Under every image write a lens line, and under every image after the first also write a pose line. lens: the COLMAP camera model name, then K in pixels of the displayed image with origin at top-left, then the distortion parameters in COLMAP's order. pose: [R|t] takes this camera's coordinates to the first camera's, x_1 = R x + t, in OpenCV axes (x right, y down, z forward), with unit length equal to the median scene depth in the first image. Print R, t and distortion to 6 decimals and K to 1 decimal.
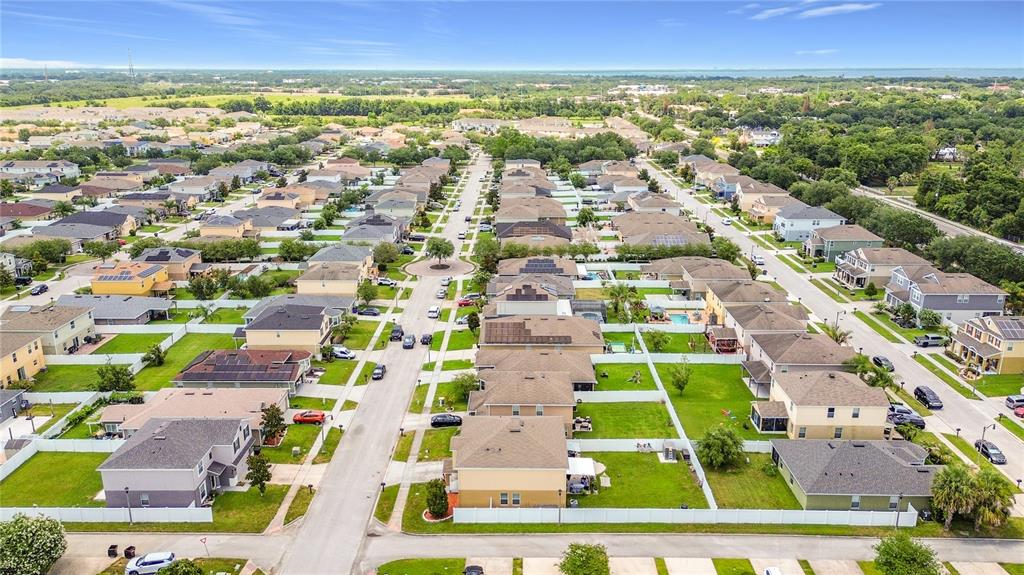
lens RADIAL K [[746.0, 0, 512.0], [0, 746.0, 287.5], [0, 0, 1]] dist [0.056662, -0.083622]
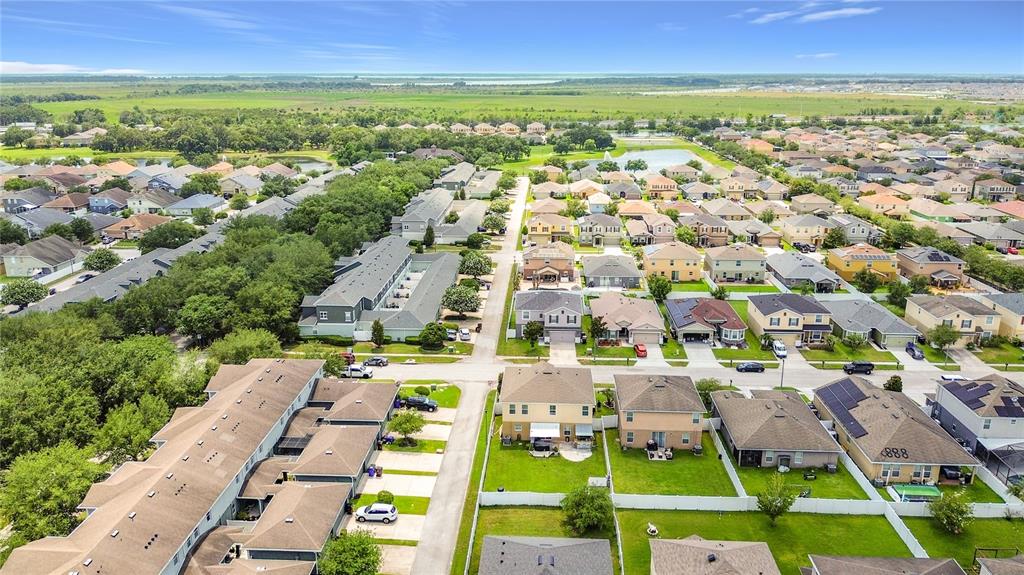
lens RADIAL K [[757.5, 0, 512.0], [0, 757.5, 287.5], [0, 0, 1]] dist [0.074410, -0.000466]
pose [[-0.037176, 0.274588, -0.960843, 0.837494], [-0.281717, 0.919630, 0.273710, -0.188718], [0.958777, 0.280862, 0.043168, 0.628680]]
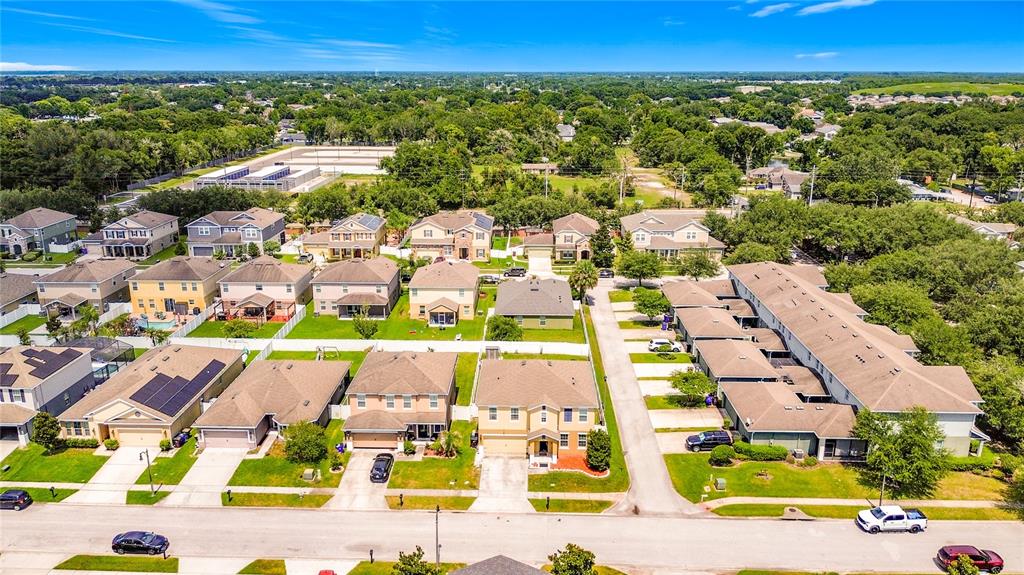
lens RADIAL K [[746.0, 0, 512.0], [0, 746.0, 287.5], [0, 0, 1]] dist [0.056662, -0.083622]
pose [[0.008800, -0.275367, 0.961299, -0.645511], [0.278317, 0.924024, 0.262142, -0.118799], [-0.960449, 0.265239, 0.084770, 0.679593]]
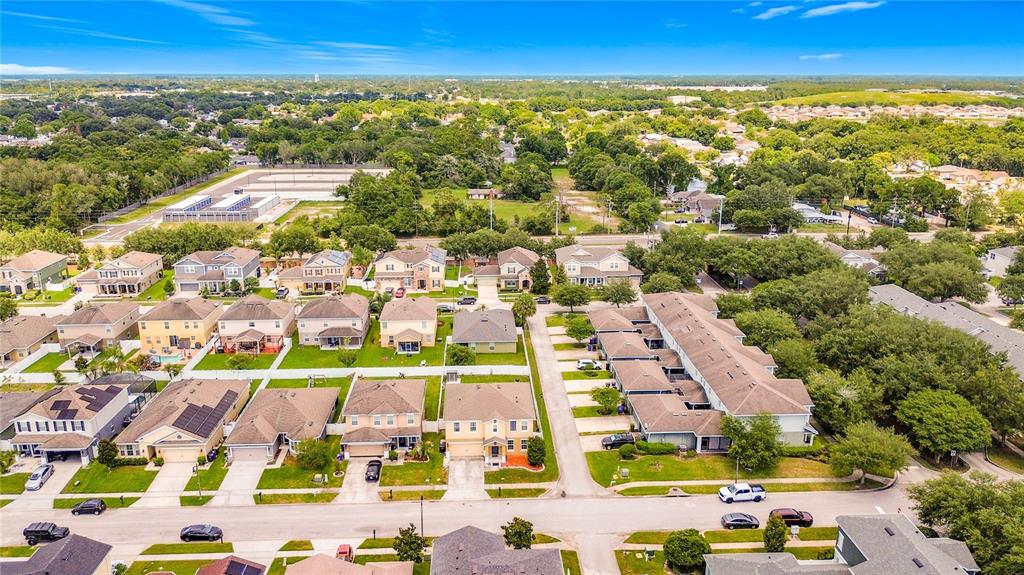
lens RADIAL K [[746.0, 0, 512.0], [0, 746.0, 287.5], [0, 0, 1]] dist [0.056662, -0.083622]
pose [[-0.067889, -0.275109, 0.959013, -0.838588], [0.278141, 0.917903, 0.283006, -0.225931], [-0.958138, 0.285954, 0.014204, 0.660232]]
